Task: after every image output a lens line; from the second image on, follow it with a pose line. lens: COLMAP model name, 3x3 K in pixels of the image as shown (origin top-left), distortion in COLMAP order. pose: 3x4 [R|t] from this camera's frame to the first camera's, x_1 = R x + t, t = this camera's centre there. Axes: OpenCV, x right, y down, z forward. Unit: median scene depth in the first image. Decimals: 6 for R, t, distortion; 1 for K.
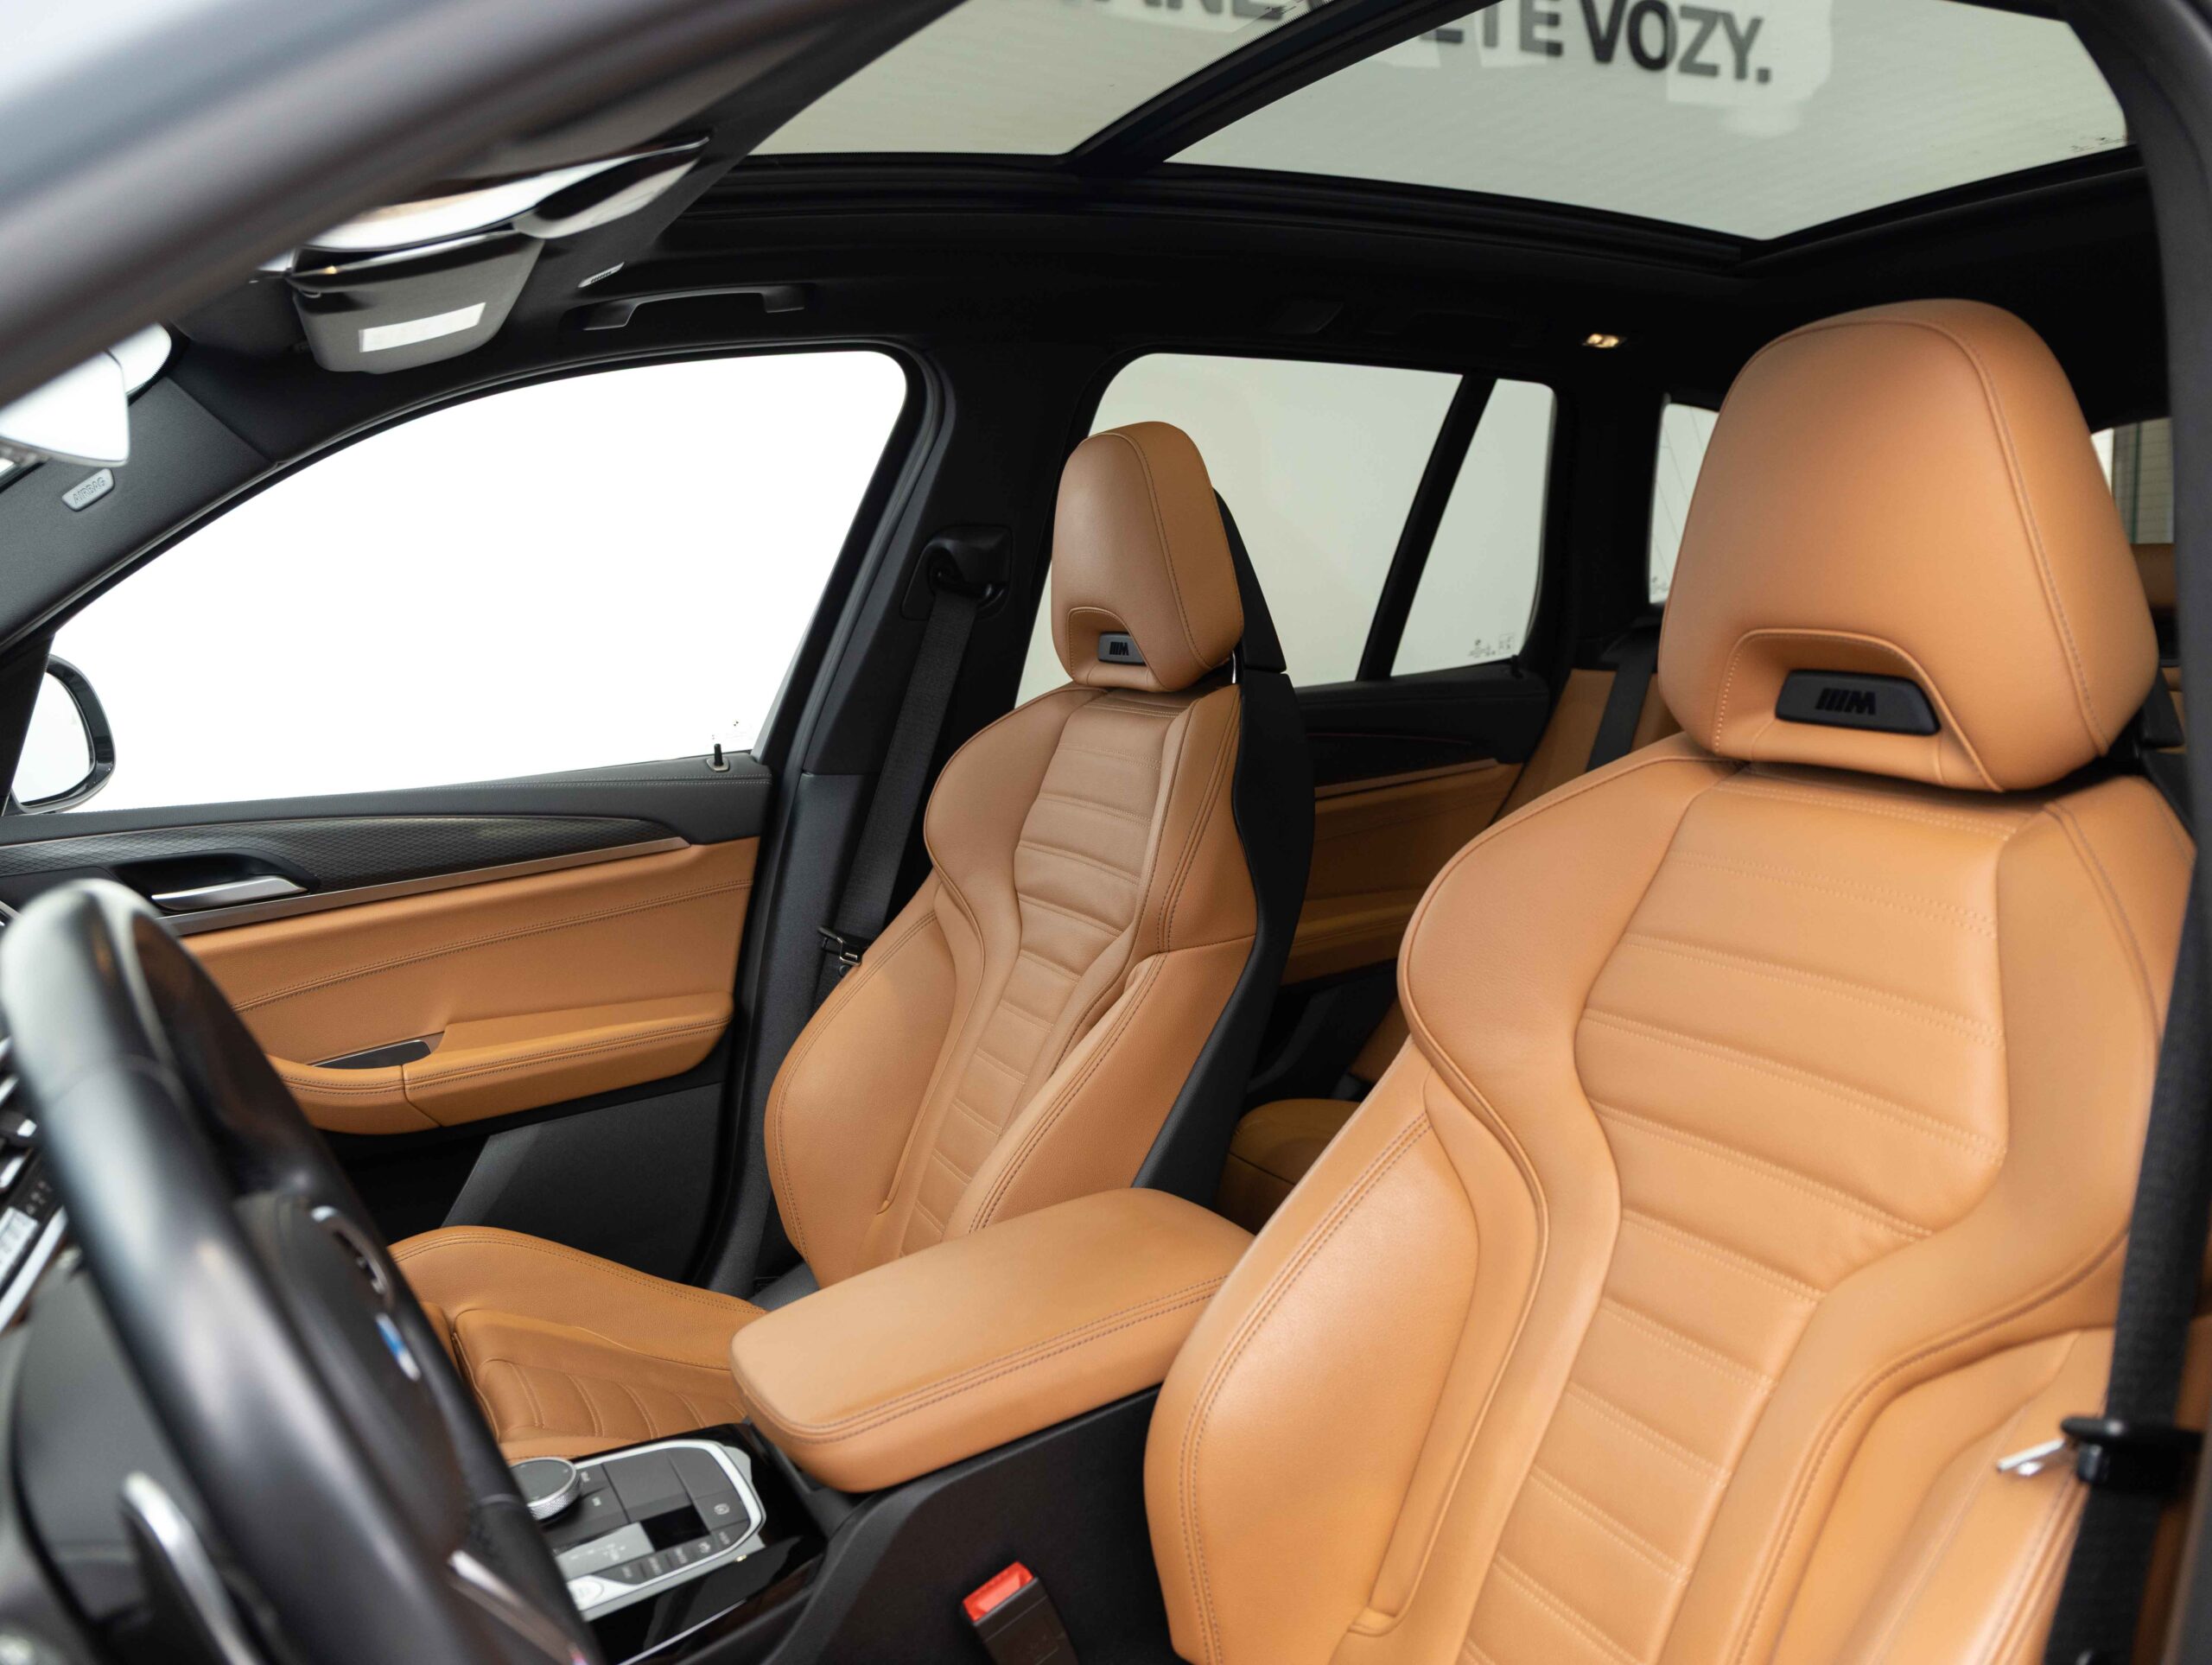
lens RADIAL K [[1760.9, 0, 1100.0], [0, 1760.9, 833.1], [0, 0, 1]] dist [-0.042942, -0.002675]
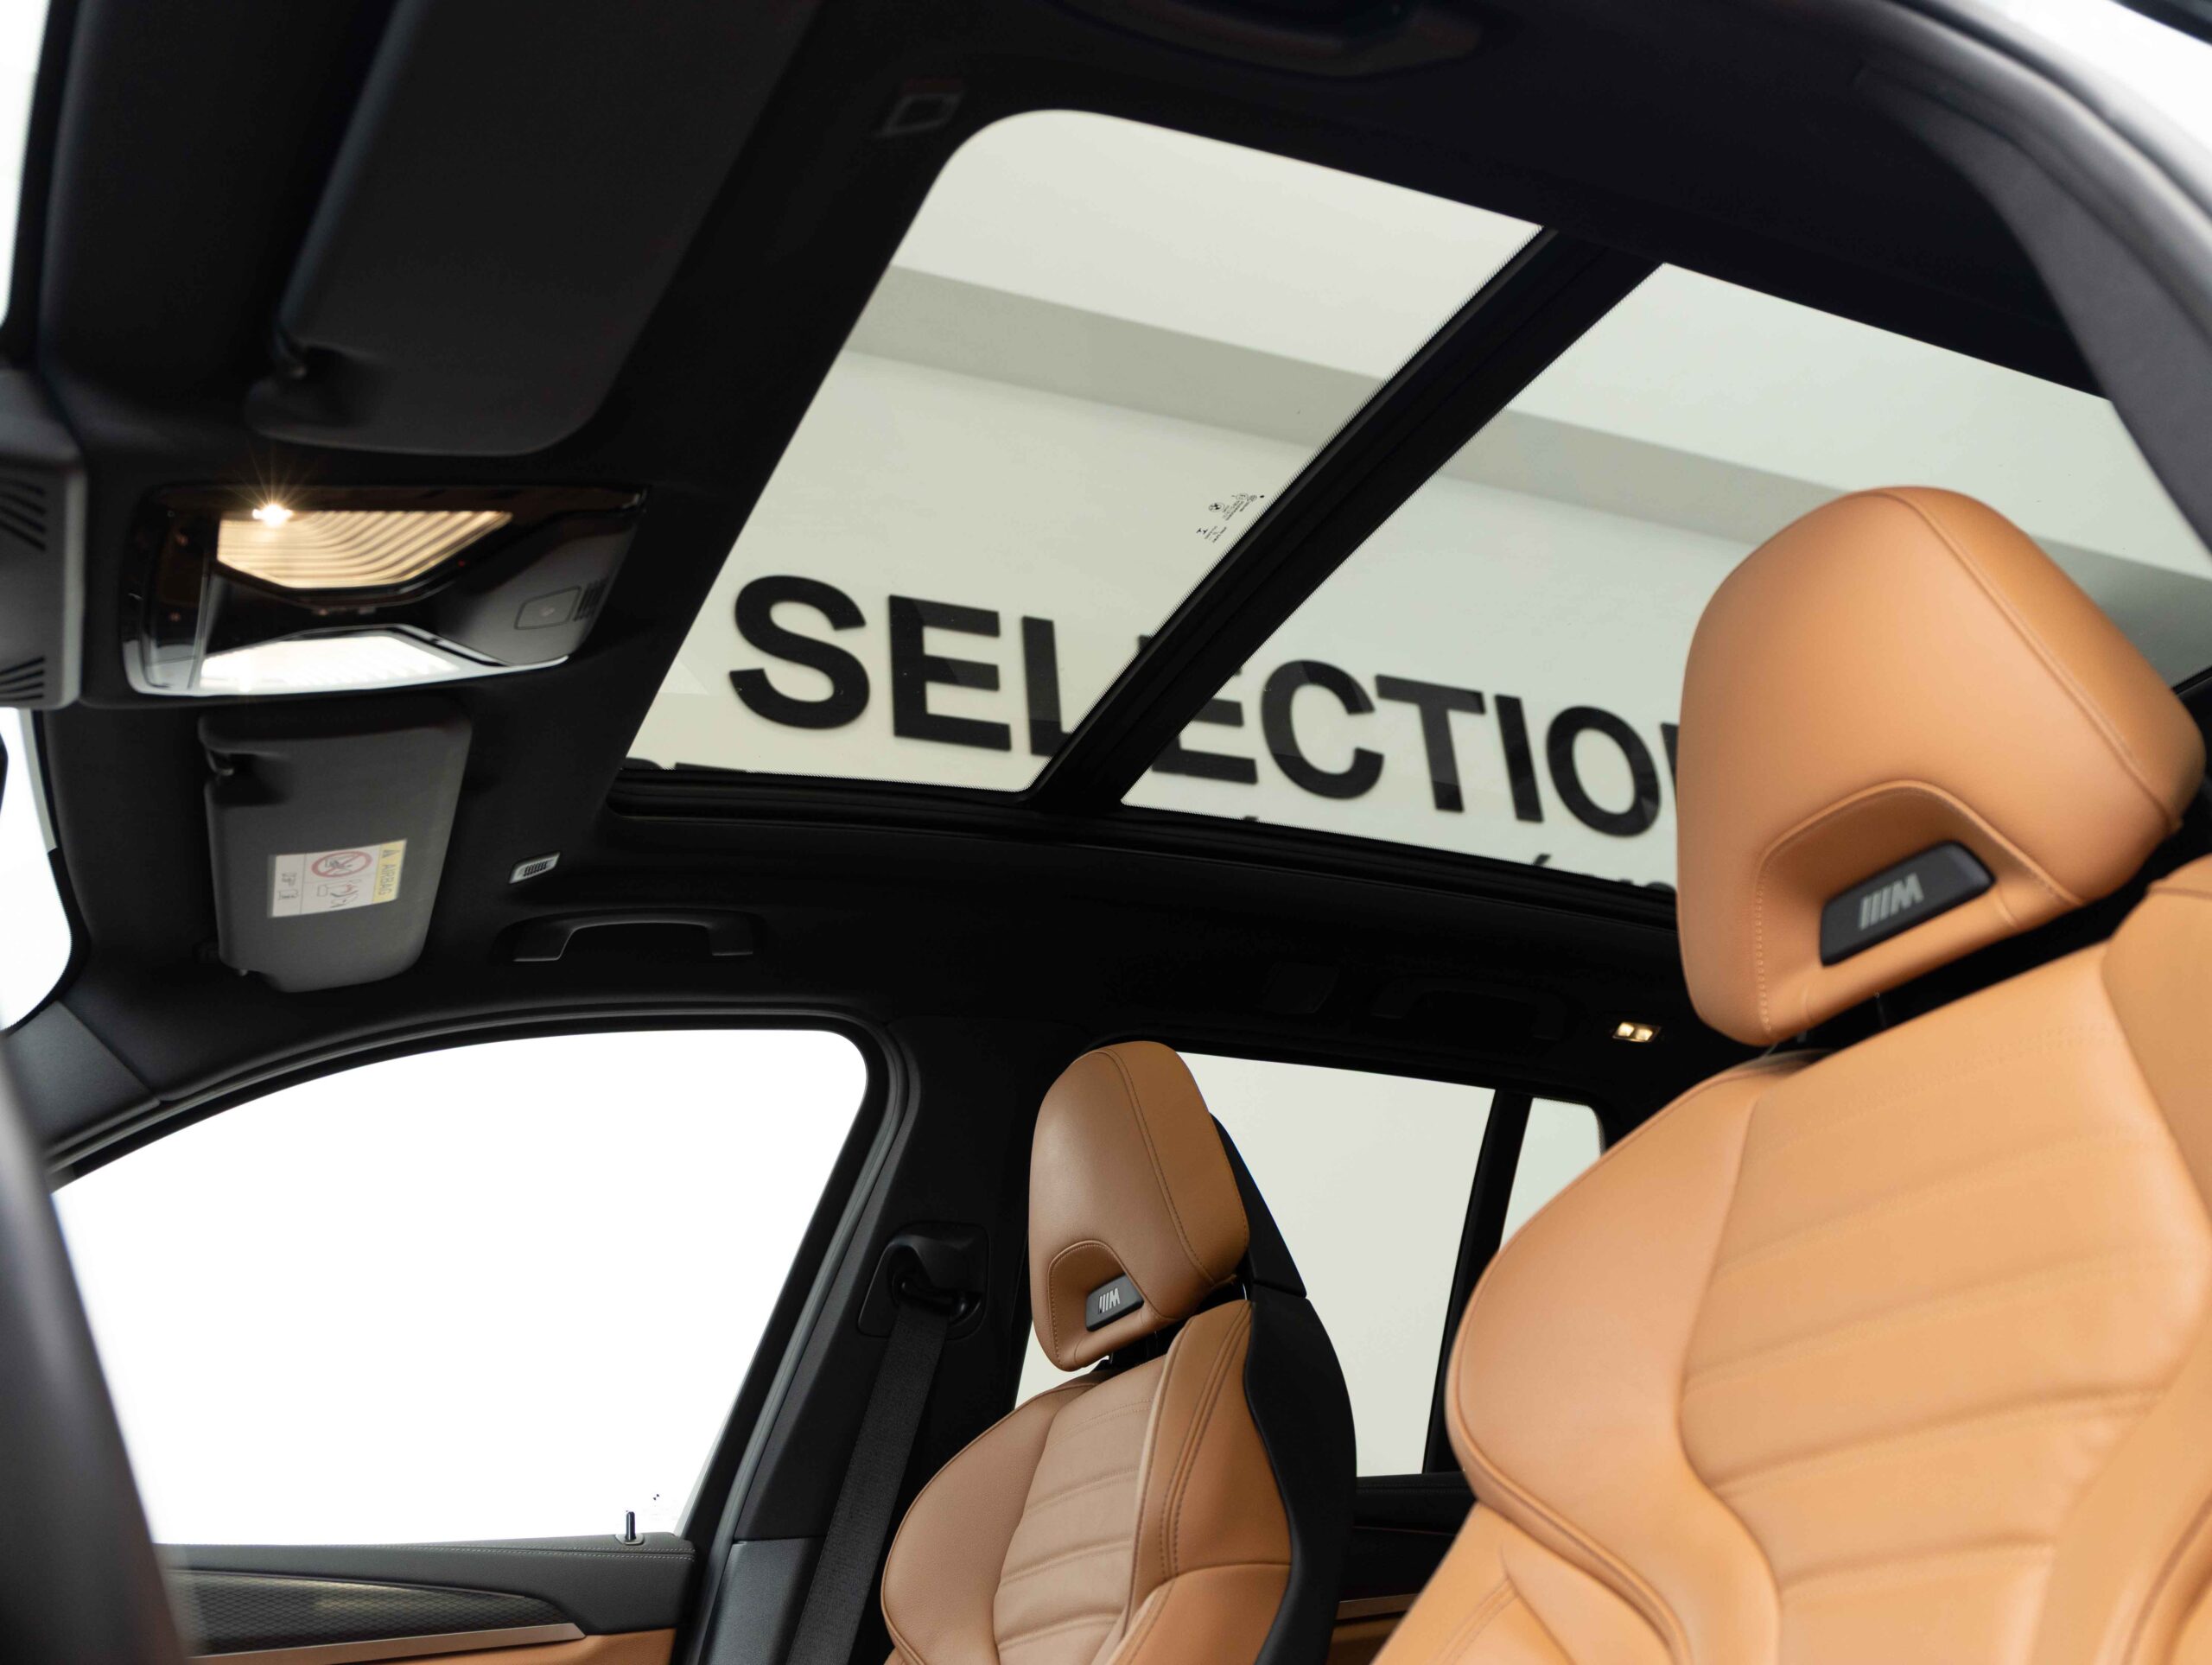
lens RADIAL K [[1989.6, 0, 1111.0], [0, 1989.6, 831.2], [0, 0, 1]] dist [-0.050223, -0.014030]
pose [[0.998387, -0.056746, -0.001598, 0.024715], [0.046122, 0.827238, -0.559955, 0.226917], [0.033098, 0.558978, 0.828521, 0.084577]]
